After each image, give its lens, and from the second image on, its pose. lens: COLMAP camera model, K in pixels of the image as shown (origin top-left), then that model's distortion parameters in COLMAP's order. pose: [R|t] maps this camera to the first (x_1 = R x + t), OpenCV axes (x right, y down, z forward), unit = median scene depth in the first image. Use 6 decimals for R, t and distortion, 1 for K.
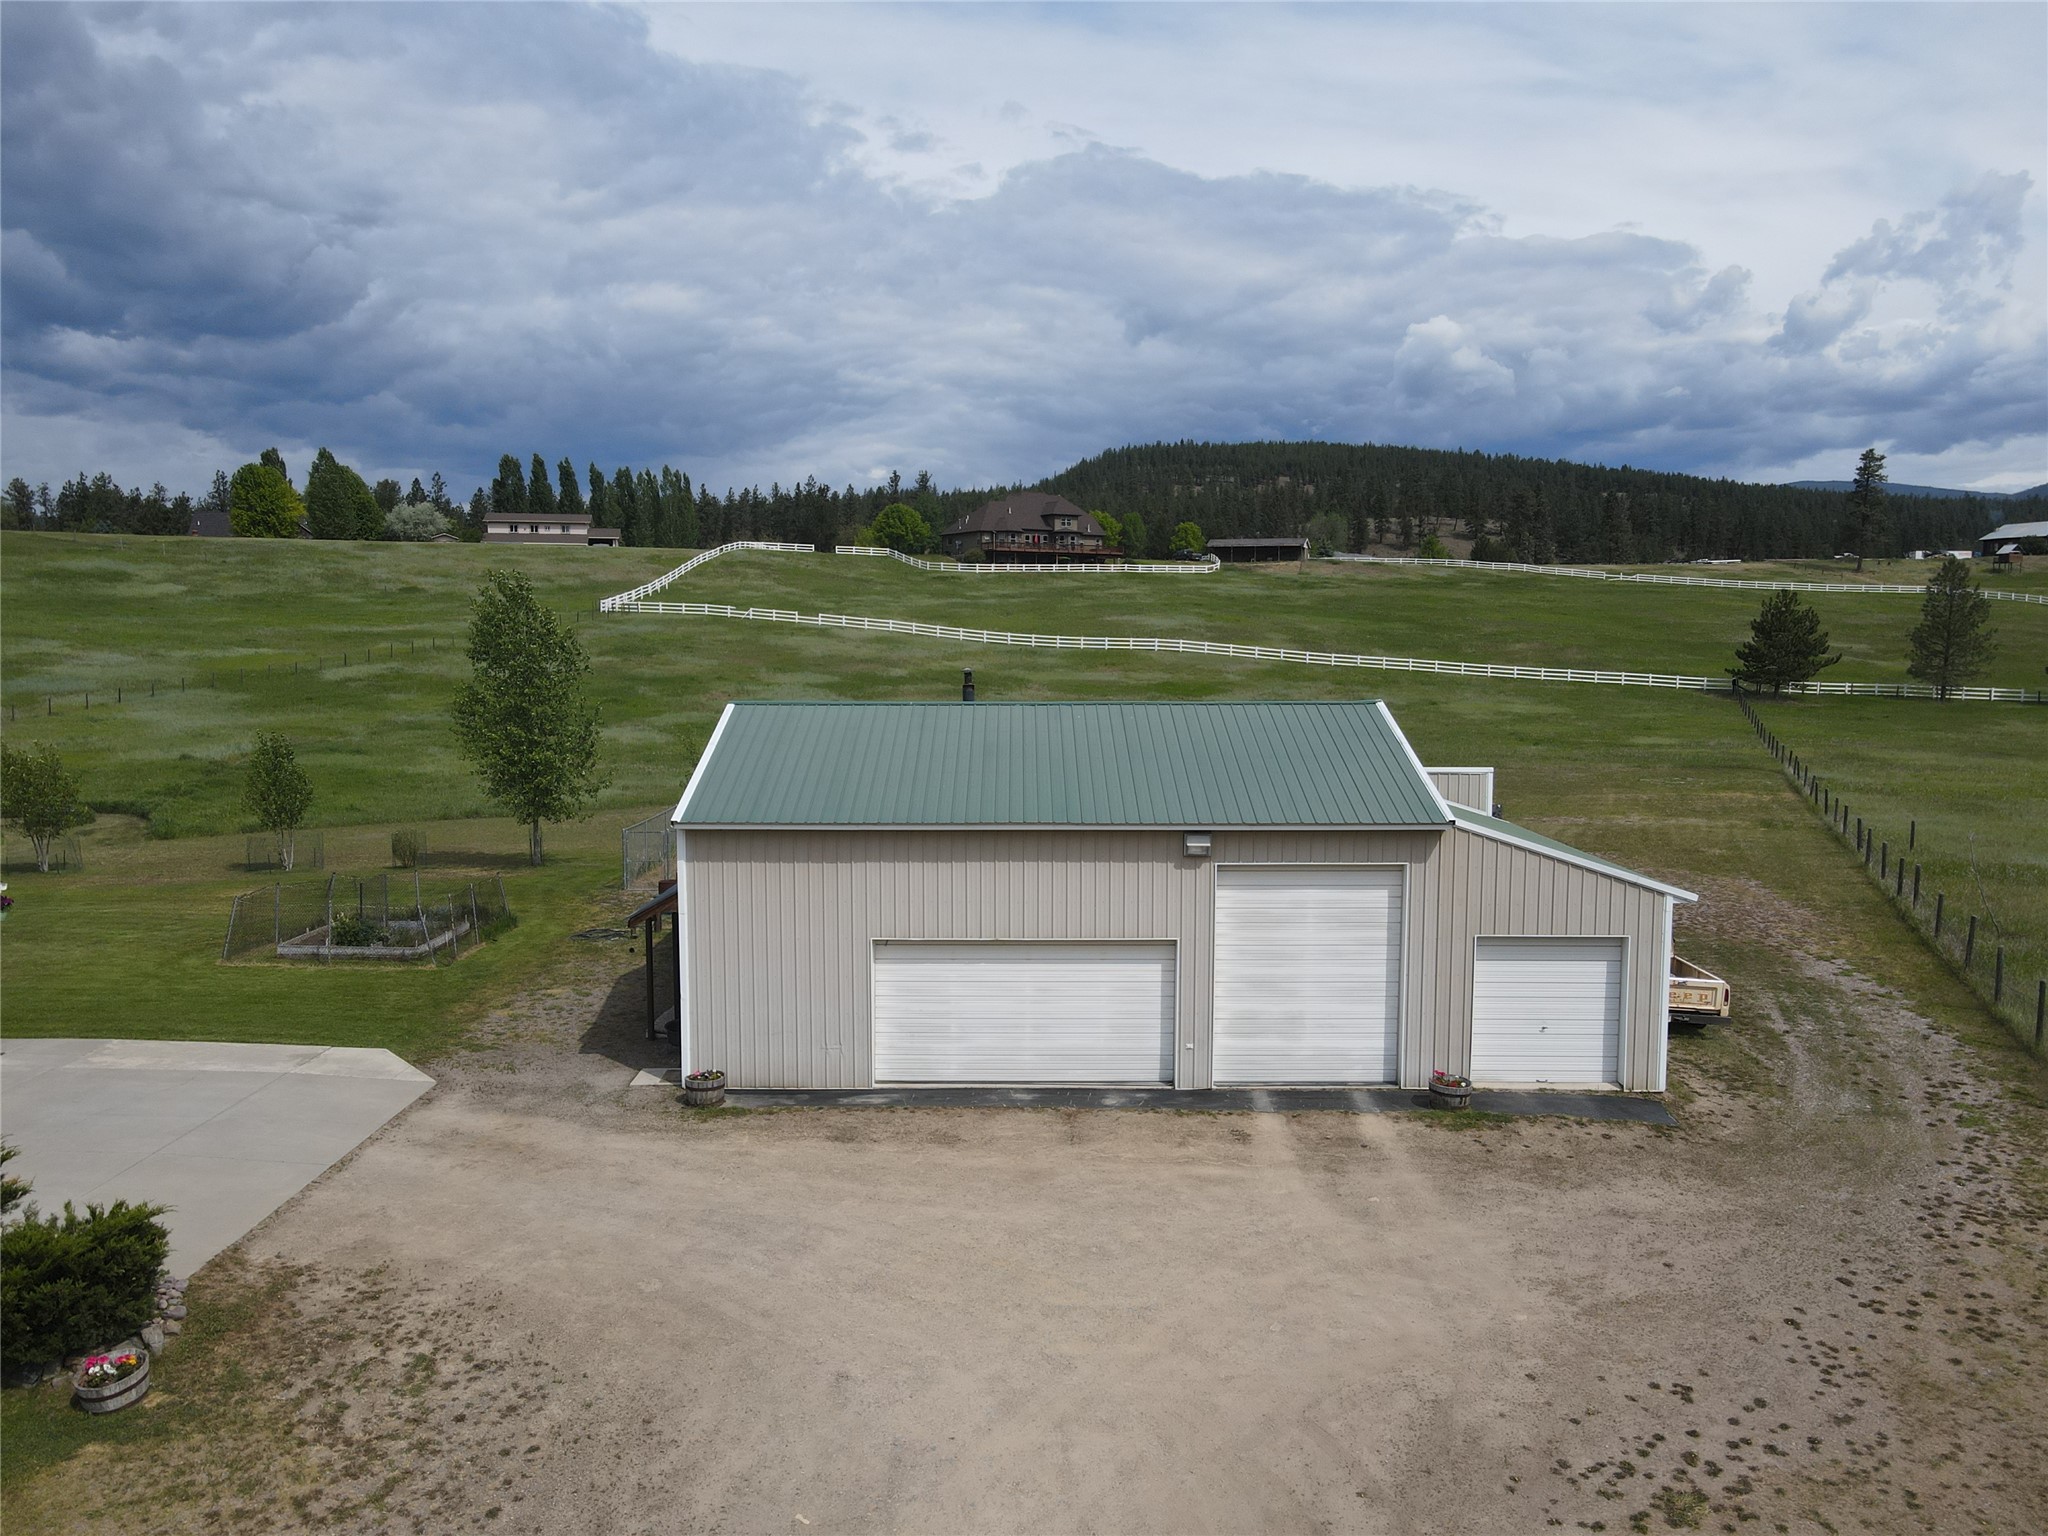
lens RADIAL K [[1498.4, 0, 1027.9], [0, 1498.4, 775.0], [0, 0, 1]] dist [0.007578, 0.008585]
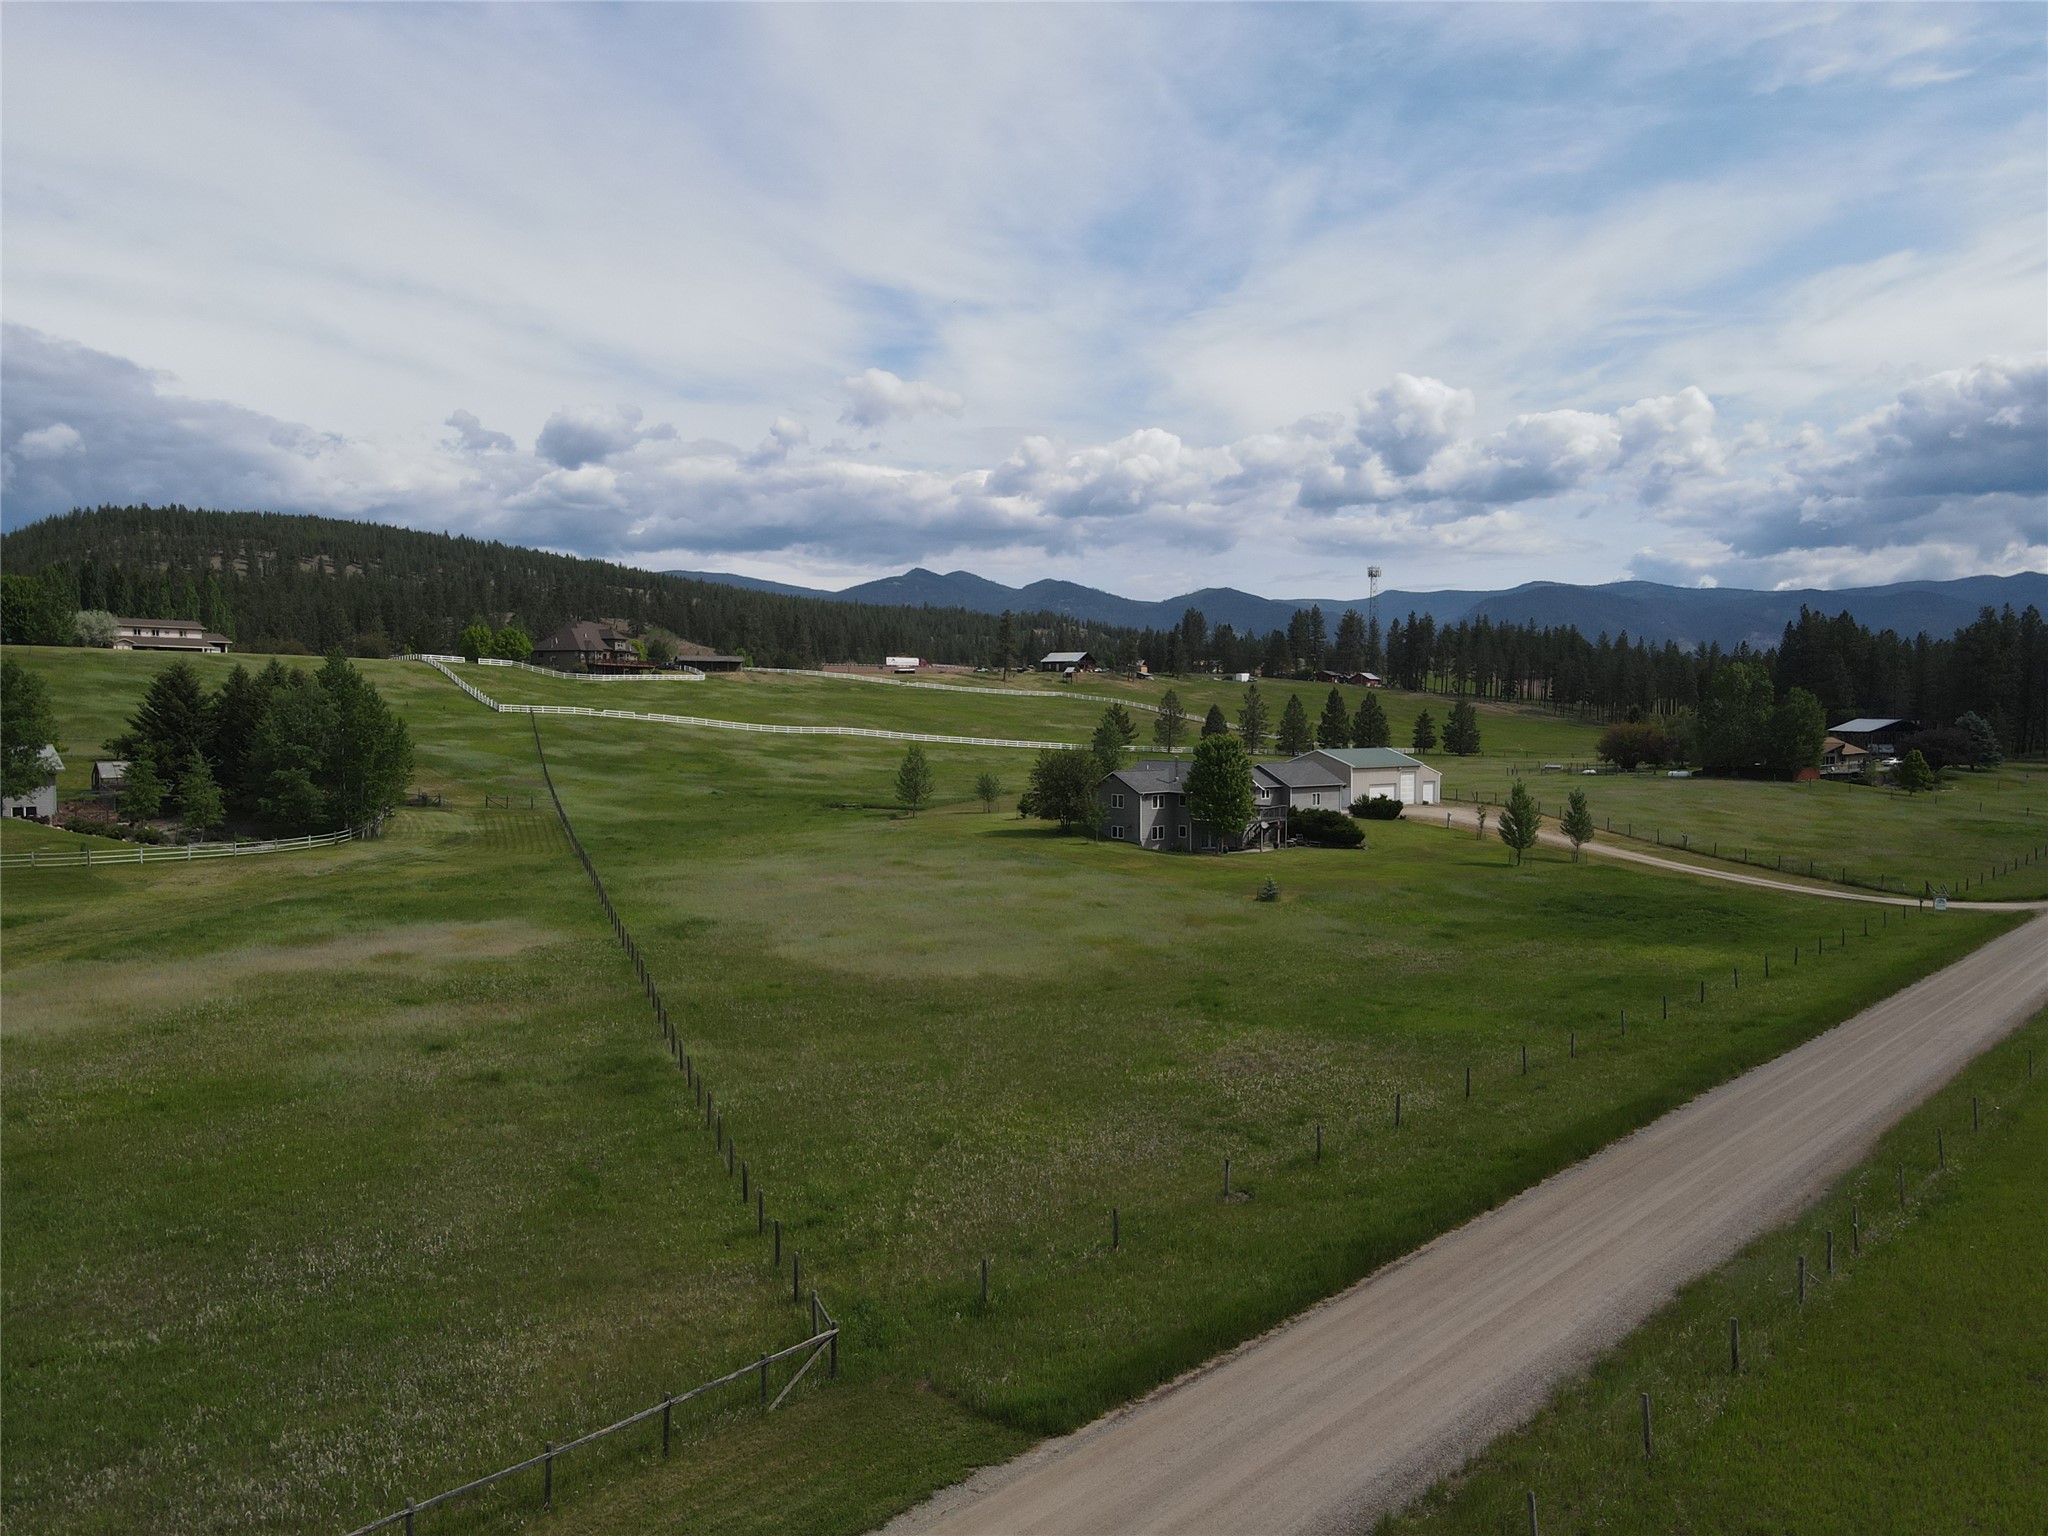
lens RADIAL K [[1498.4, 0, 1020.6], [0, 1498.4, 765.3], [0, 0, 1]] dist [0.007578, 0.008585]
pose [[0.762622, -0.024294, 0.646388, -0.612660], [0.058838, 0.997757, -0.031918, 0.016176], [-0.644163, 0.062373, 0.762341, -0.338286]]
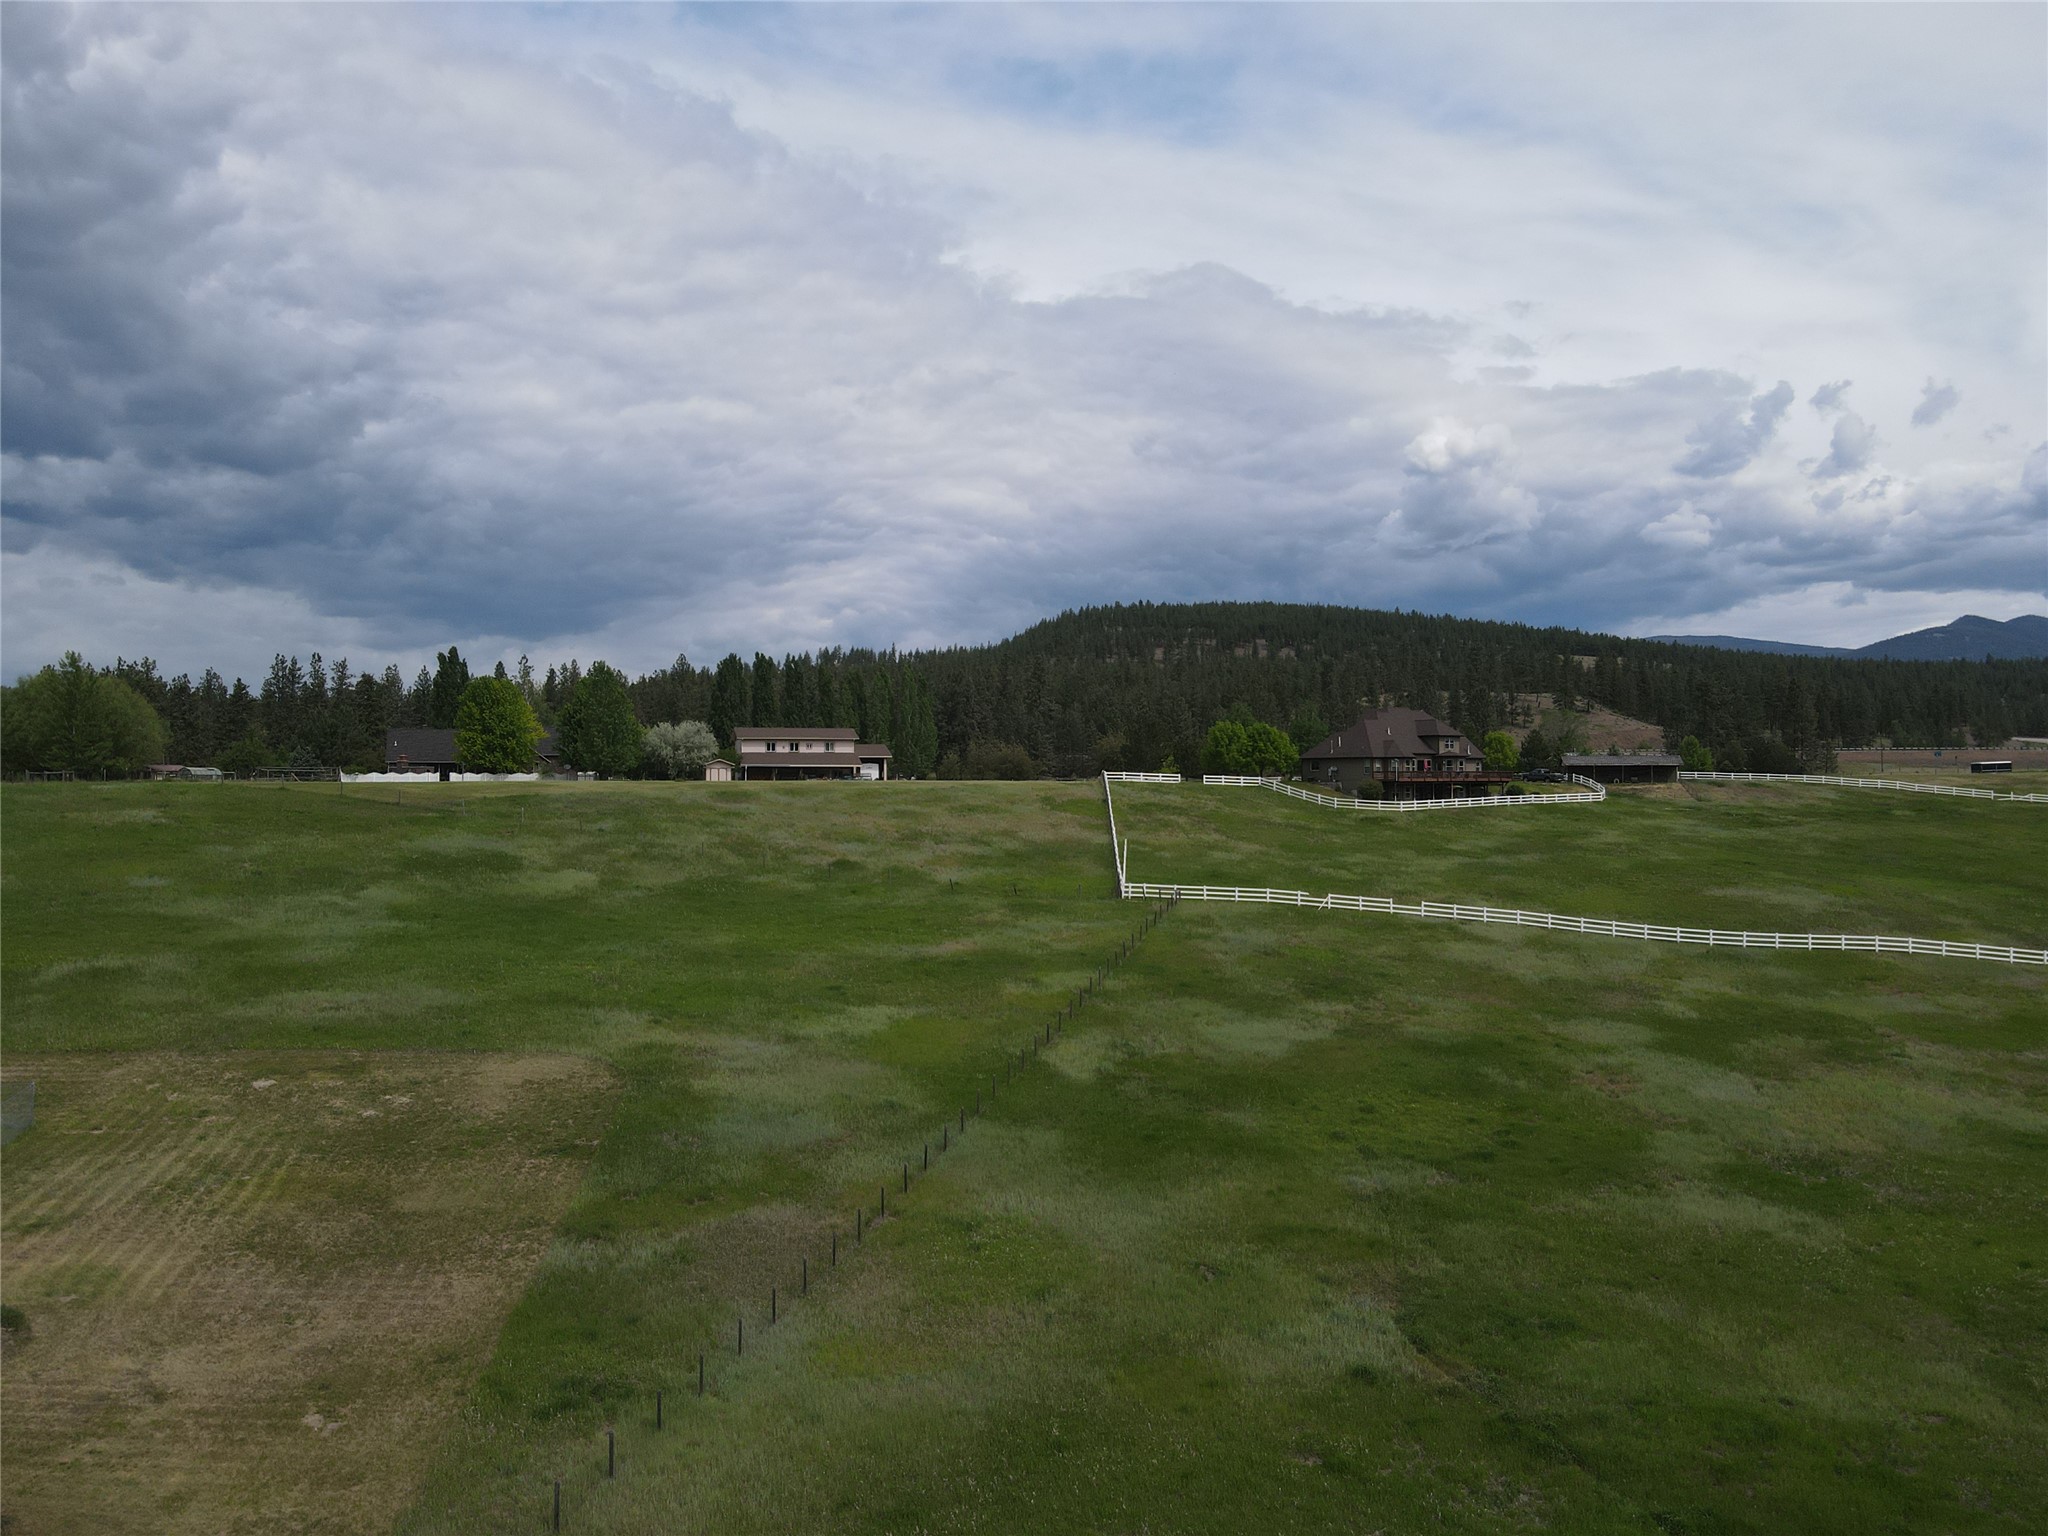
lens RADIAL K [[1498.4, 0, 1021.1], [0, 1498.4, 764.6], [0, 0, 1]] dist [0.007578, 0.008585]
pose [[0.997318, -0.002558, 0.073152, -0.281139], [0.010183, 0.994520, -0.104050, -0.069526], [-0.072485, 0.104516, 0.991878, 0.165251]]
